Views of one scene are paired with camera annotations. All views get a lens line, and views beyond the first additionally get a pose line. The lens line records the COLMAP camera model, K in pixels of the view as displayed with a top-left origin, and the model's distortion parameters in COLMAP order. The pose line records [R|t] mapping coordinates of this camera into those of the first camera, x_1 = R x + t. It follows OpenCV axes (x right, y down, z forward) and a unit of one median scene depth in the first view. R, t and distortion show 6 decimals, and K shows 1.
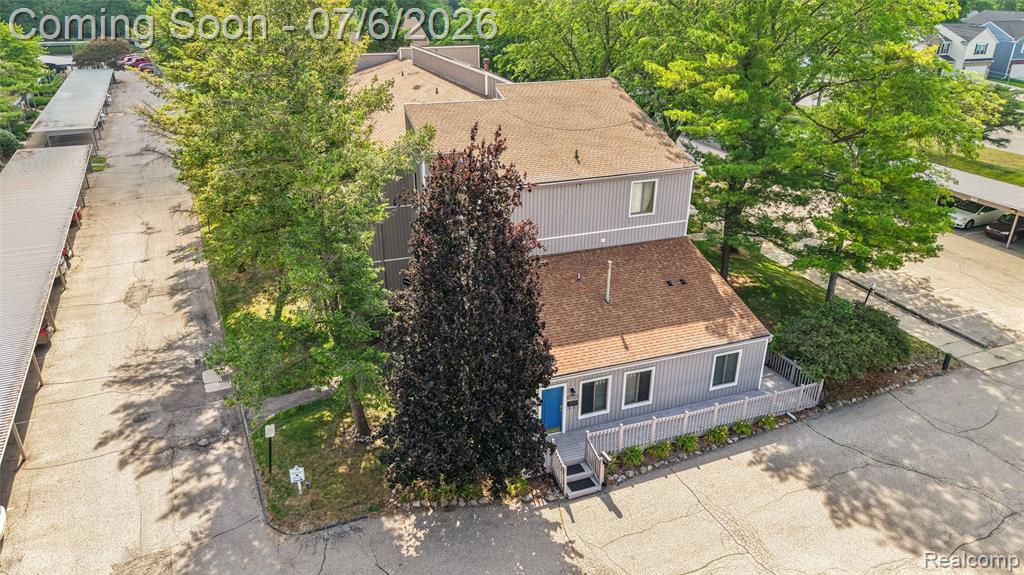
lens RADIAL K [[741.9, 0, 512.1], [0, 741.9, 289.5], [0, 0, 1]] dist [0.039187, -0.006431]
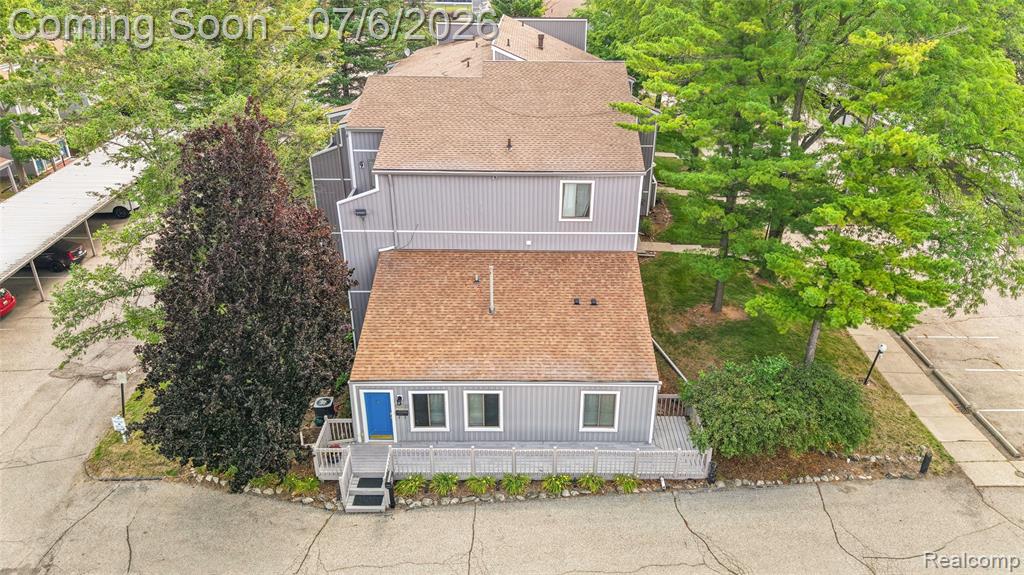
lens RADIAL K [[741.9, 0, 513.9], [0, 741.9, 287.0], [0, 0, 1]] dist [0.039187, -0.006431]
pose [[0.927907, 0.152870, -0.340028, 0.479856], [-0.142060, 0.988237, 0.056622, -0.070099], [0.344685, -0.004236, 0.938709, 0.172486]]
